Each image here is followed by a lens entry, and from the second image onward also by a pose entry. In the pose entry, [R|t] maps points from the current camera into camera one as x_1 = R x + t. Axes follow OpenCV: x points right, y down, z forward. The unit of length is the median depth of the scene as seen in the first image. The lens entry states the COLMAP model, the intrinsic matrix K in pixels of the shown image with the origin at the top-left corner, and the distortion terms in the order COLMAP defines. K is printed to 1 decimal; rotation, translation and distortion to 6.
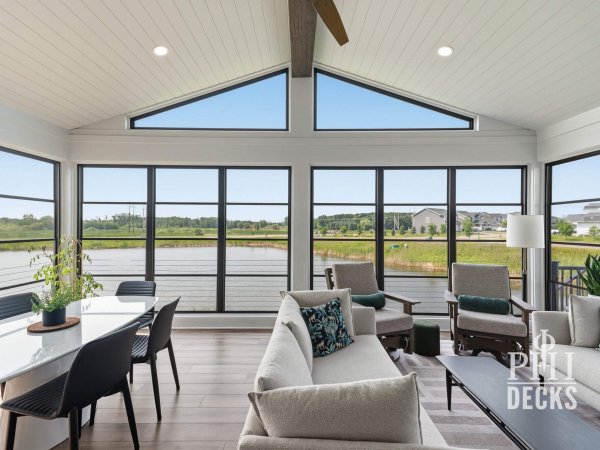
lens RADIAL K [[298.7, 0, 301.0], [0, 298.7, 226.3], [0, 0, 1]] dist [0.040615, -0.000838]
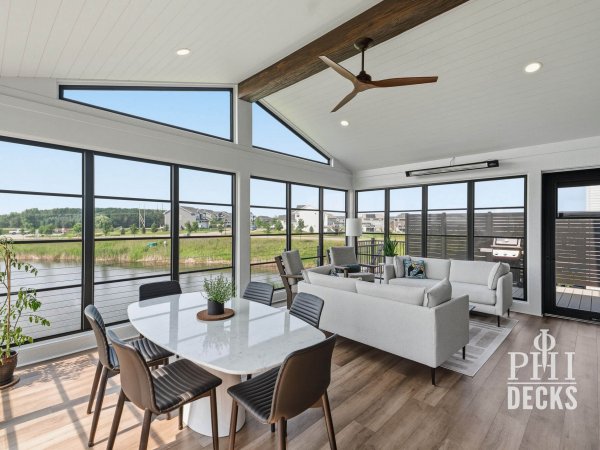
lens RADIAL K [[298.7, 0, 301.7], [0, 298.7, 223.5], [0, 0, 1]] dist [0.040615, -0.000838]
pose [[0.684458, 0.002477, 0.729048, -0.699853], [-0.002207, 0.999997, -0.001326, -0.002926], [-0.729049, -0.000702, 0.684462, 0.010533]]
